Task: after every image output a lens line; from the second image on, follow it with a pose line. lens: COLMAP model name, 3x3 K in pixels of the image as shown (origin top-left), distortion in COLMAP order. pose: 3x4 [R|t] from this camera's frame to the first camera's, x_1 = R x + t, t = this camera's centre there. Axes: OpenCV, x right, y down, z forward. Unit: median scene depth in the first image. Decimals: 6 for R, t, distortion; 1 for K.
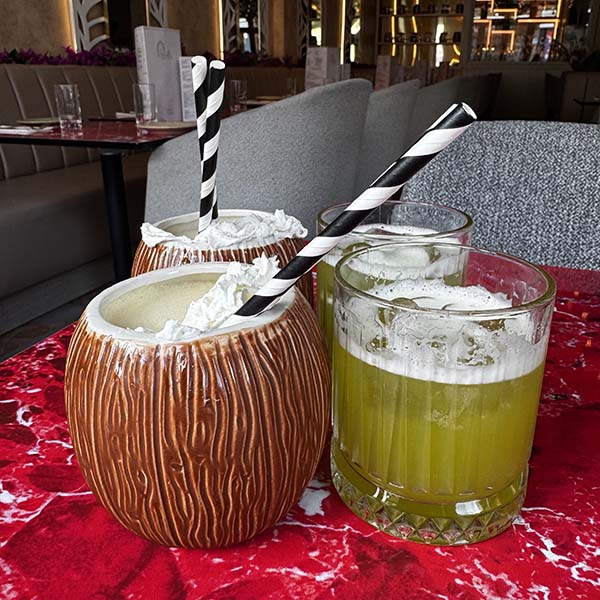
lens RADIAL K [[610.8, 0, 300.0], [0, 610.8, 300.0], [0, 0, 1]] dist [-0.013929, -0.005391]
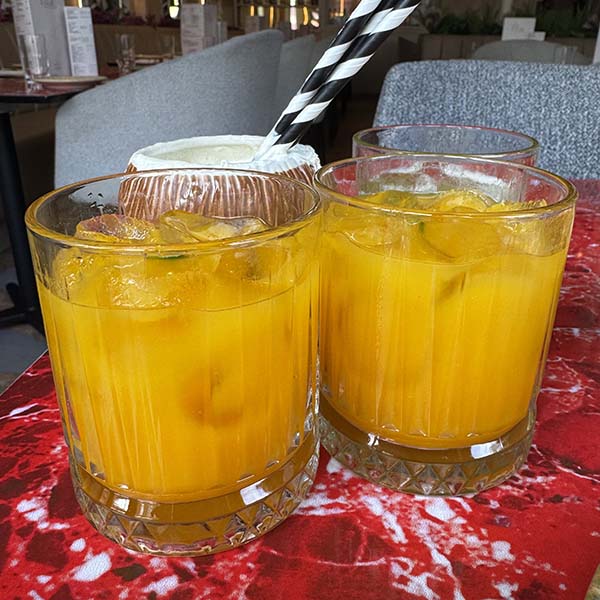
lens RADIAL K [[610.8, 0, 300.0], [0, 610.8, 300.0], [0, 0, 1]] dist [-0.013929, -0.005391]
pose [[0.960314, -0.095997, 0.261880, -0.145028], [0.085344, 0.995005, 0.051784, 0.031216], [-0.265543, -0.027379, 0.963710, -0.002665]]
